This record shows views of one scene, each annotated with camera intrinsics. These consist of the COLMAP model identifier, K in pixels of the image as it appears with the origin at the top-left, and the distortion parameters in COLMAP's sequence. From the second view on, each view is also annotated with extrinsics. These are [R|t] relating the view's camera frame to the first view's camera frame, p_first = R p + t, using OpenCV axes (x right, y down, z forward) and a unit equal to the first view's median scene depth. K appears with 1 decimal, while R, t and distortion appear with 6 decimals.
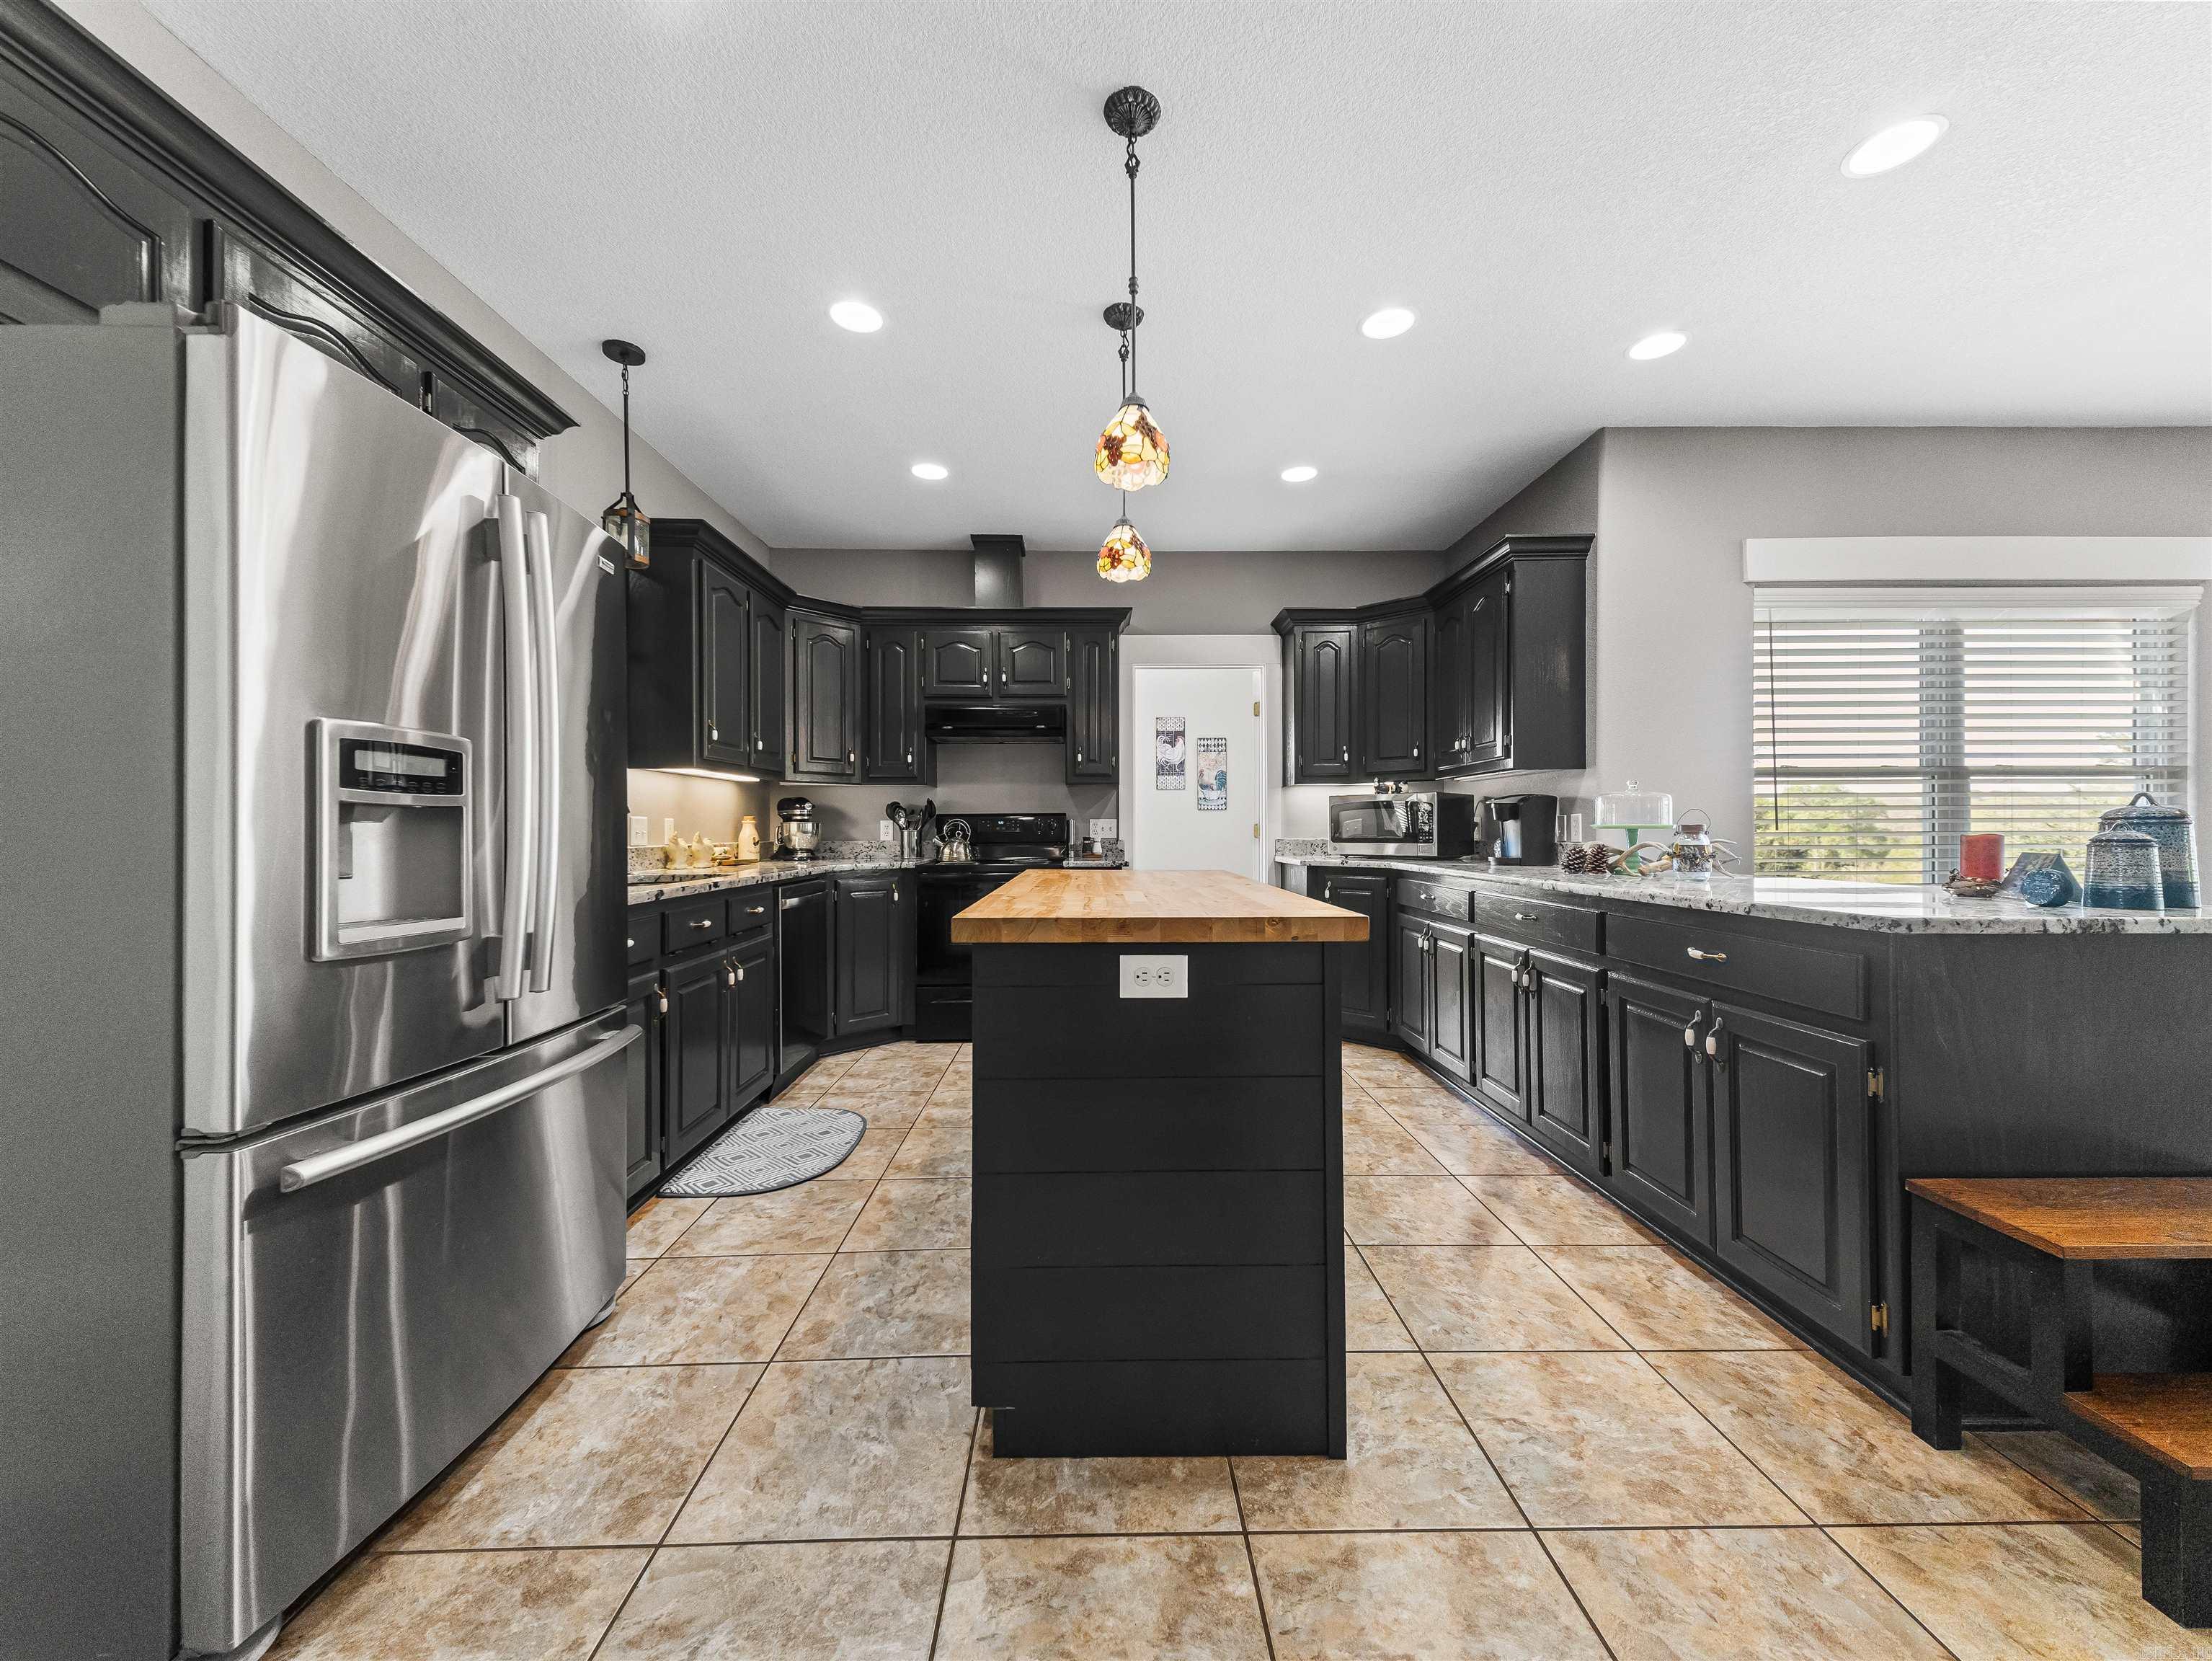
lens RADIAL K [[861.6, 0, 1101.6], [0, 861.6, 826.2], [0, 0, 1]] dist [0.012823, -0.001738]
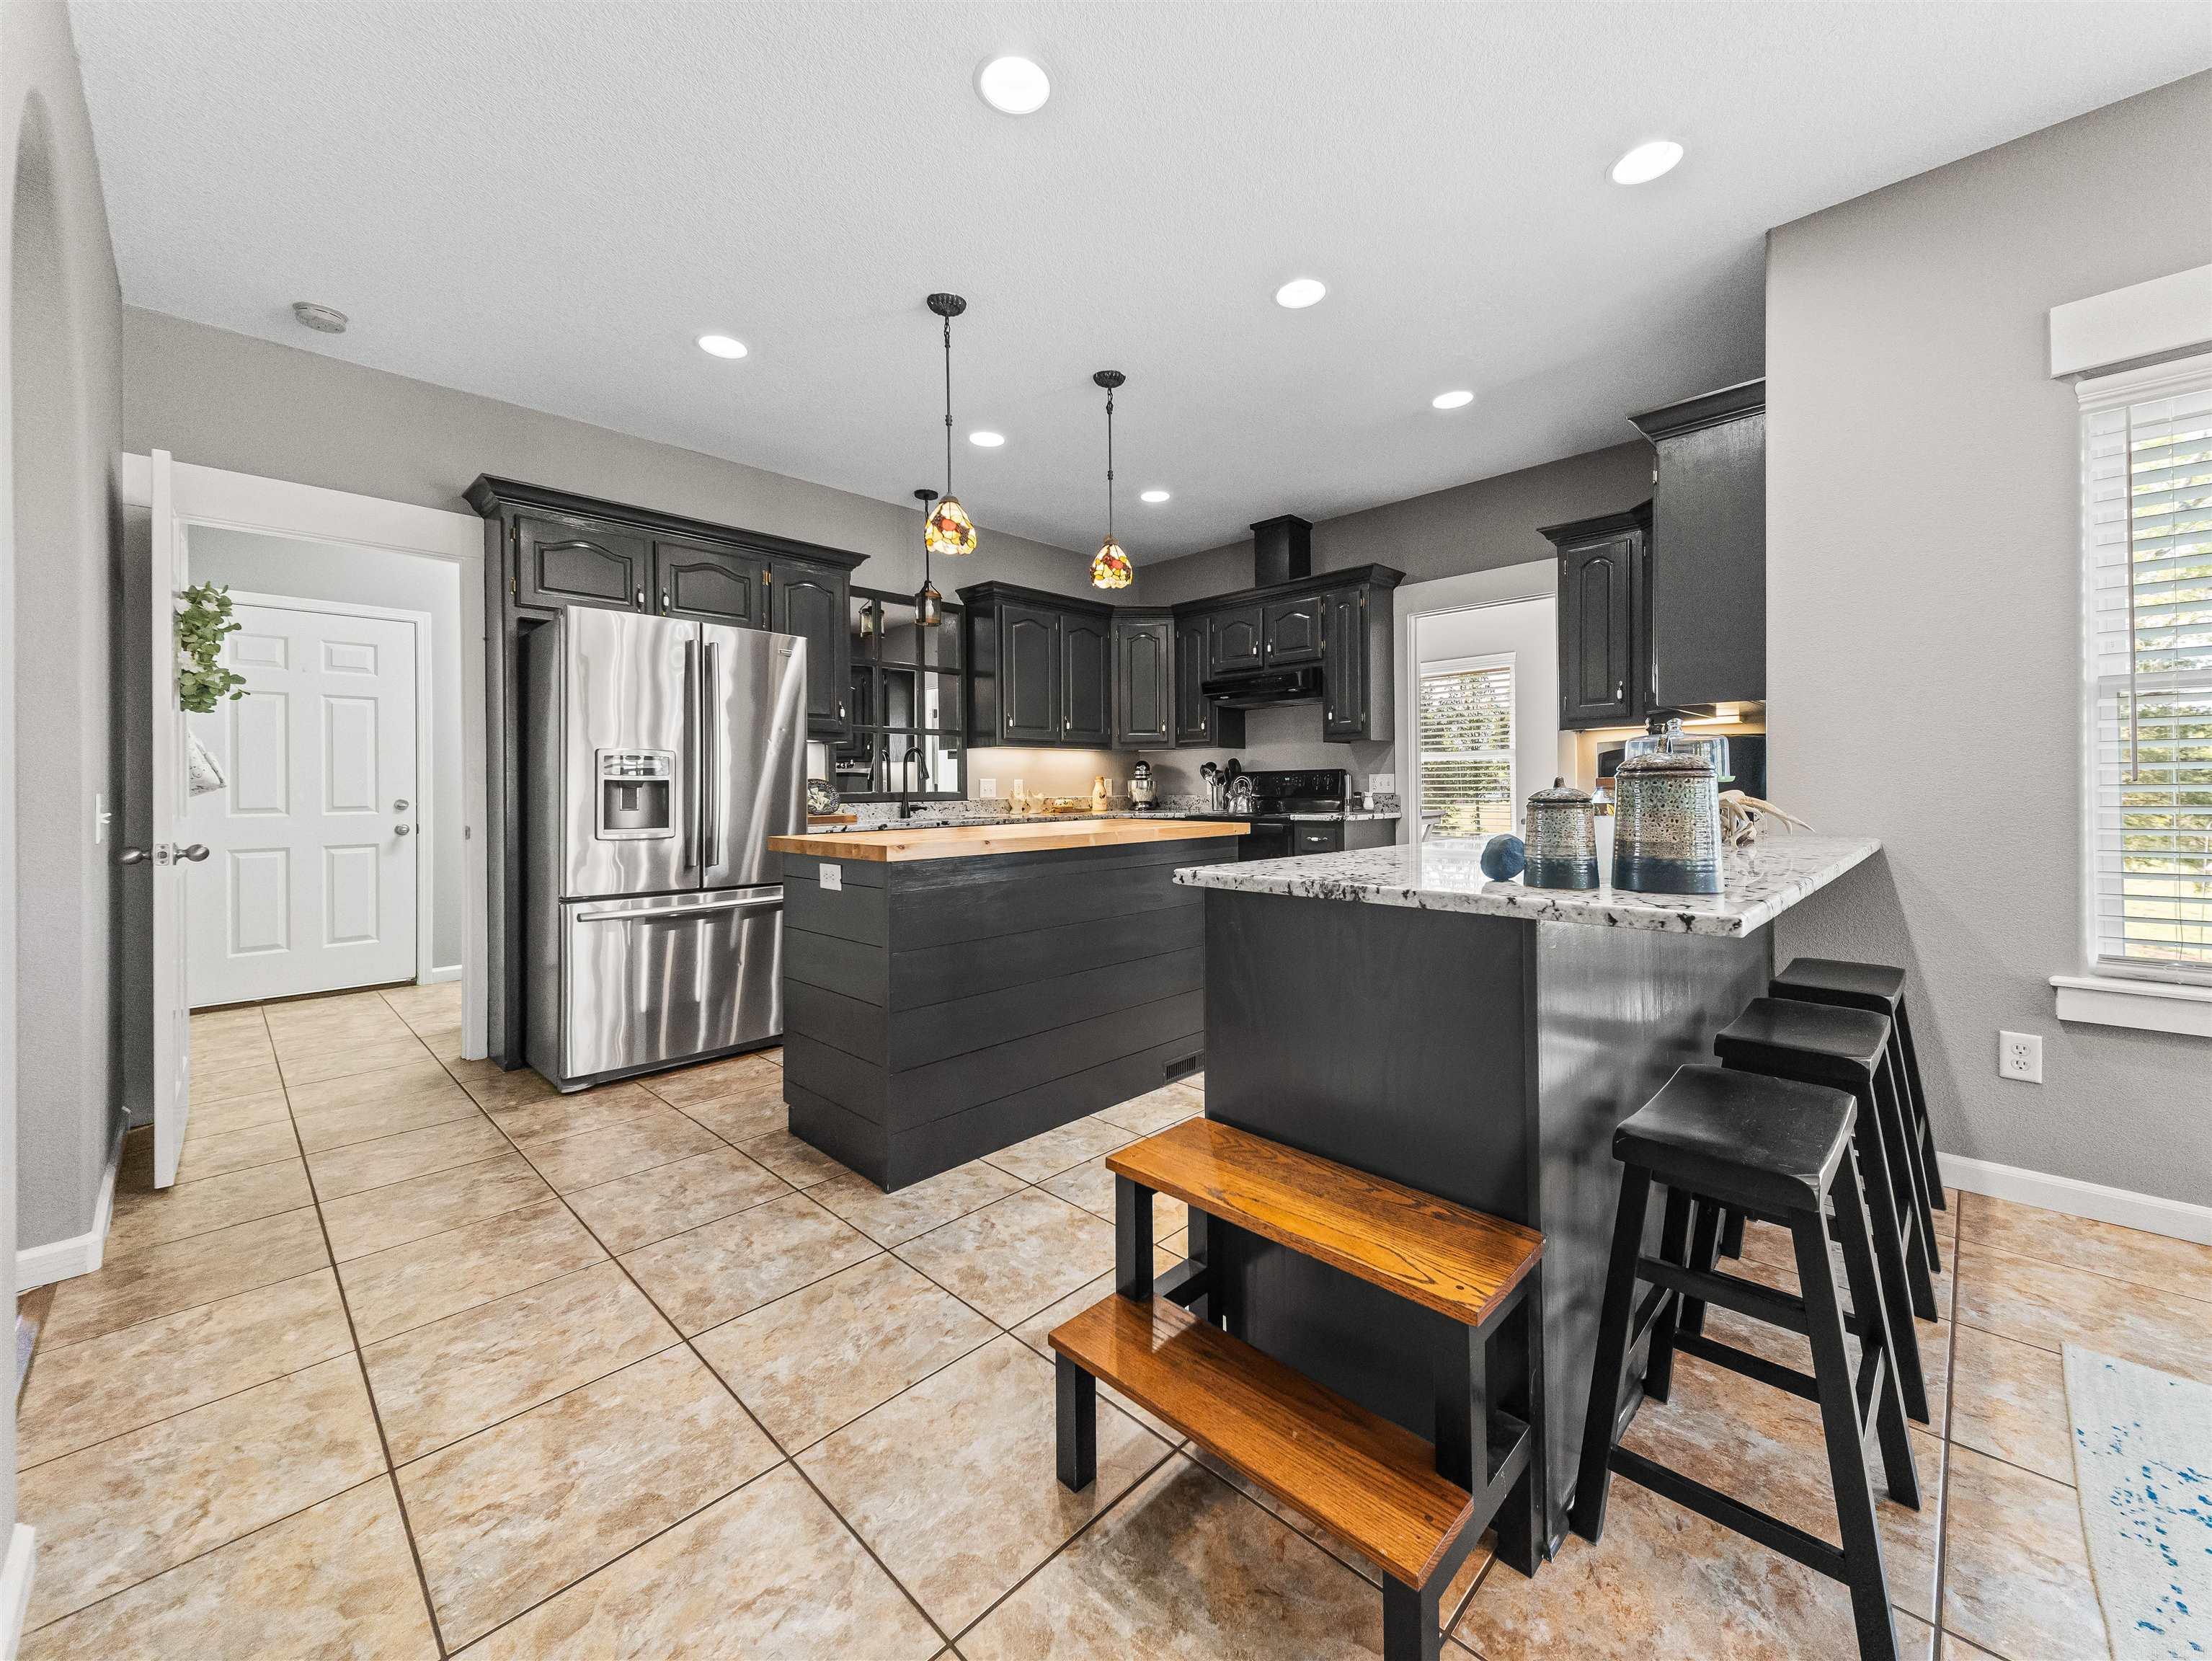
lens RADIAL K [[861.6, 0, 1101.9], [0, 861.6, 788.2], [0, 0, 1]] dist [0.012823, -0.001738]
pose [[0.704941, -0.003845, -0.709256, 0.708041], [0.011475, 0.999916, 0.005985, -0.001497], [0.709173, -0.012358, 0.704926, 0.080976]]
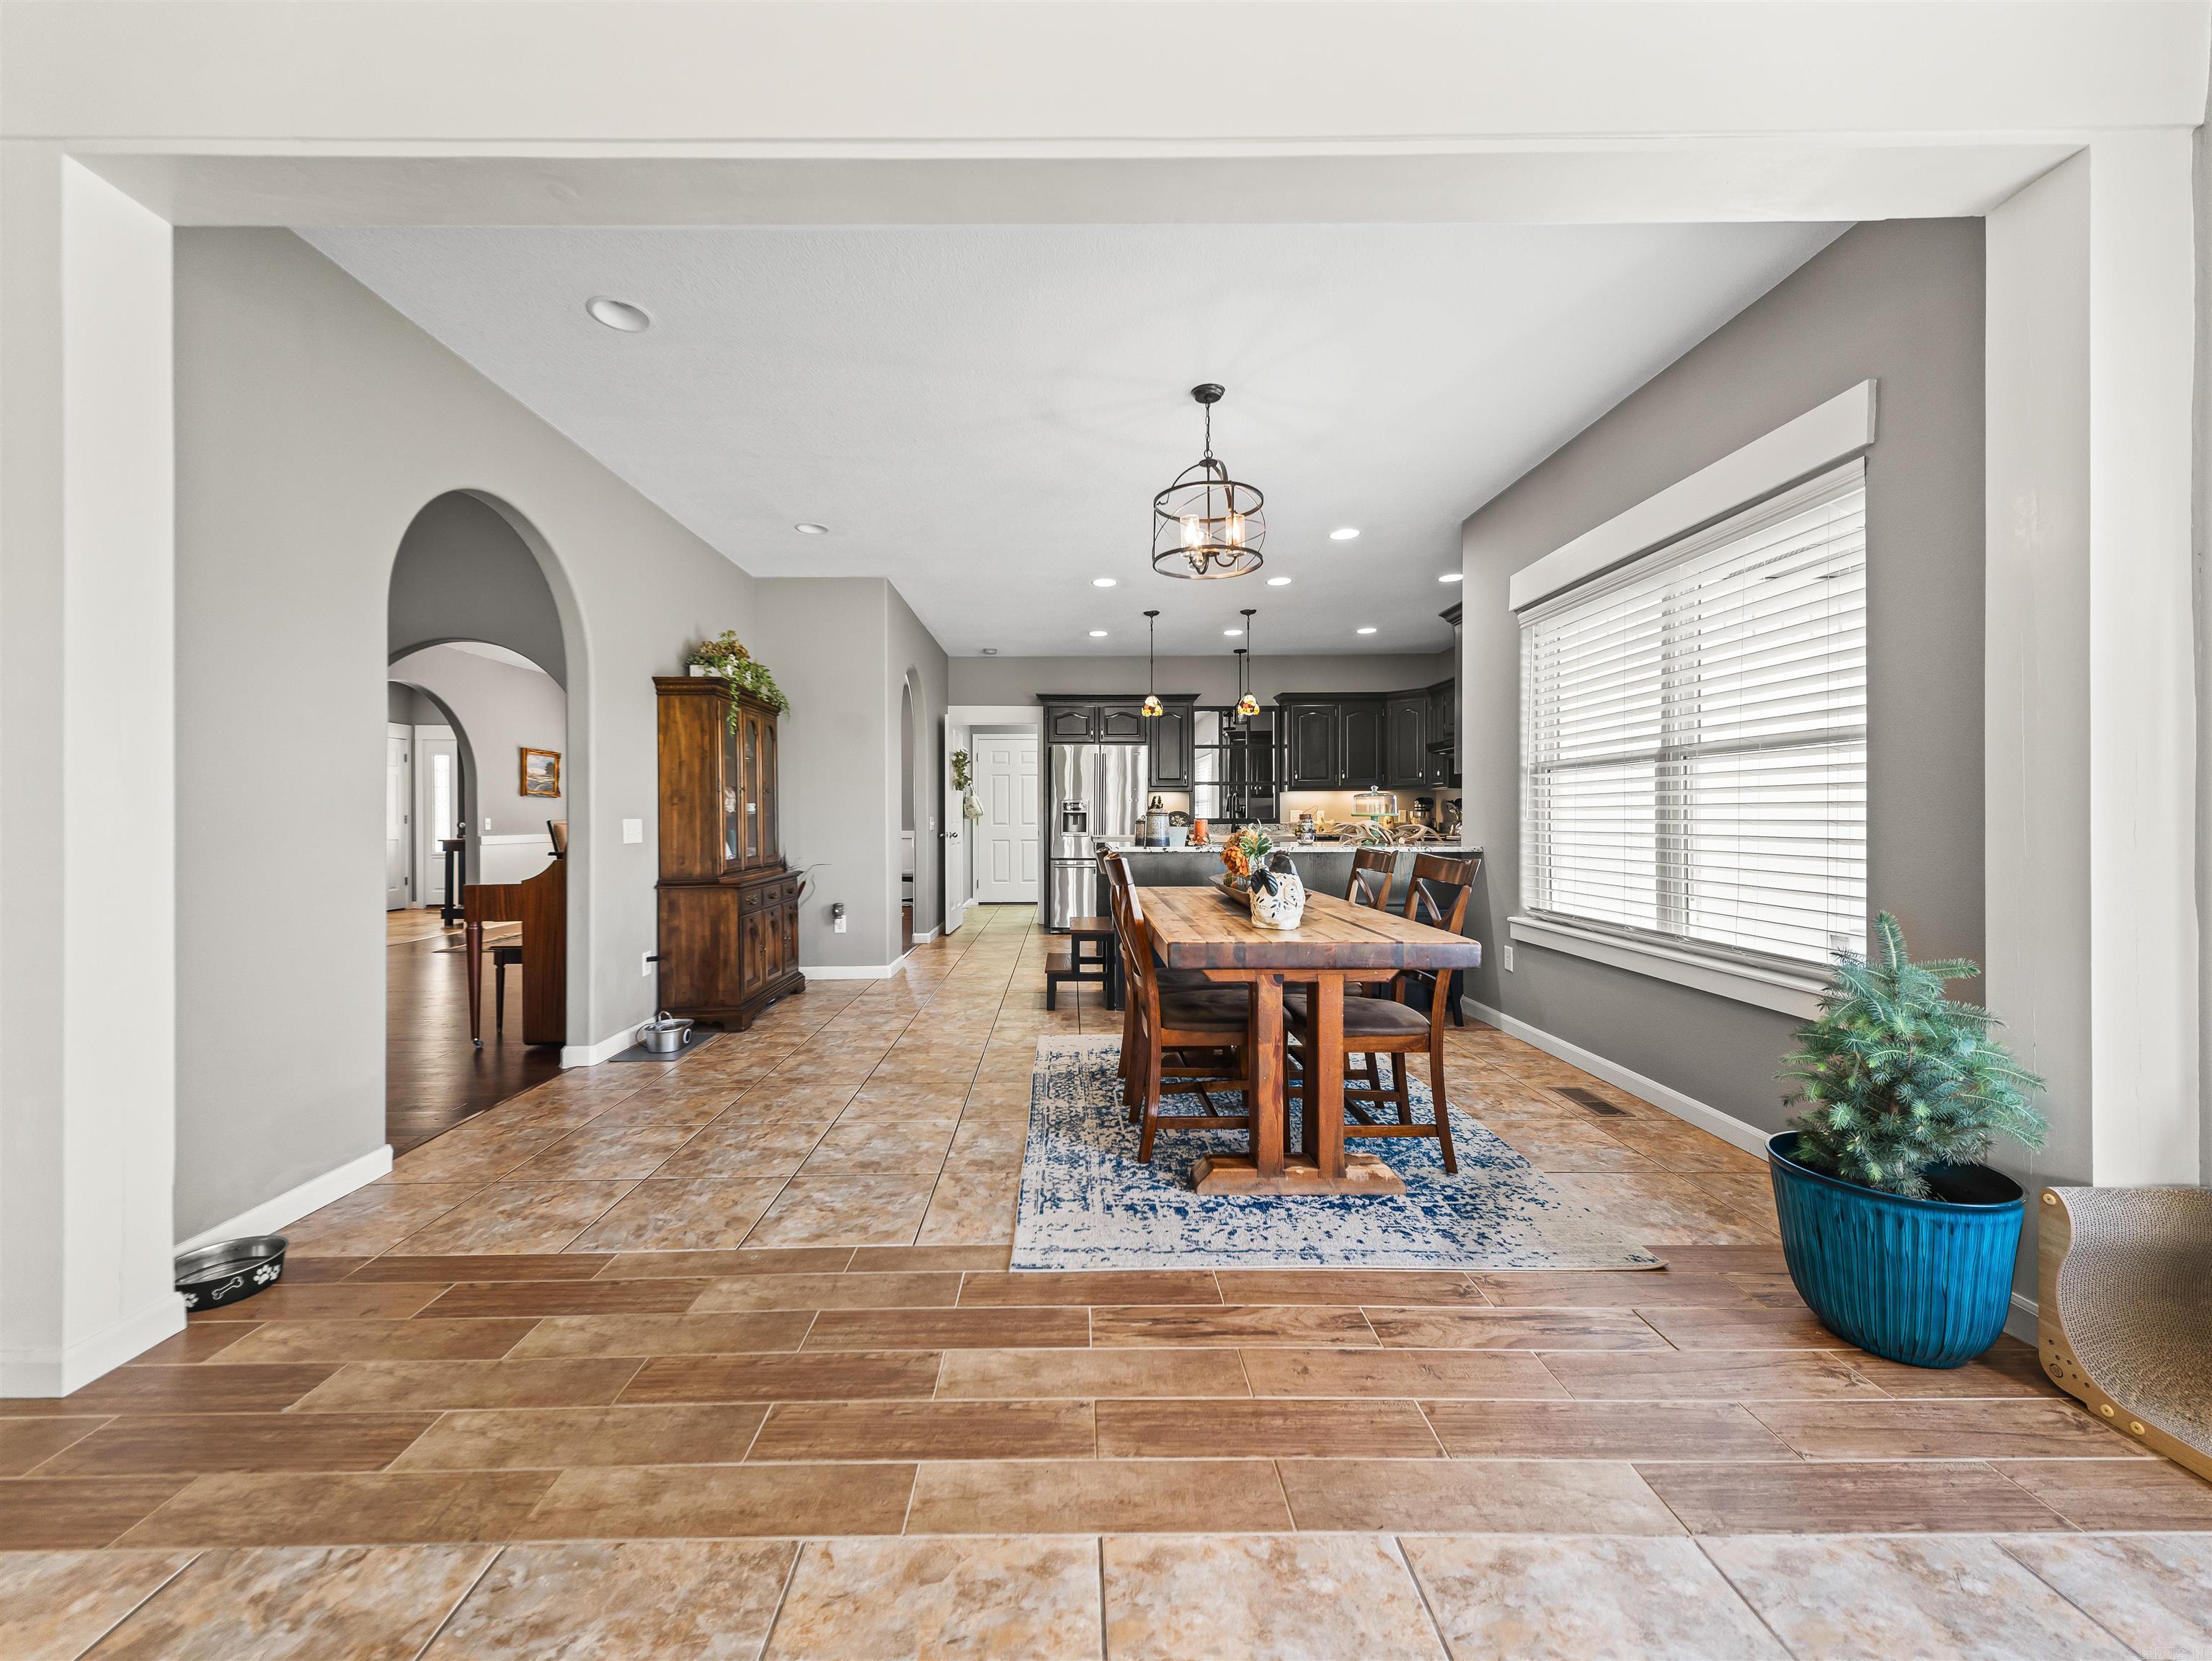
lens RADIAL K [[861.6, 0, 1093.3], [0, 861.6, 818.1], [0, 0, 1]] dist [0.012823, -0.001738]
pose [[0.003727, 0.004951, -0.999981, 1.994139], [0.009772, 0.999940, 0.004987, -0.006164], [0.999945, -0.009790, 0.003678, 0.423718]]
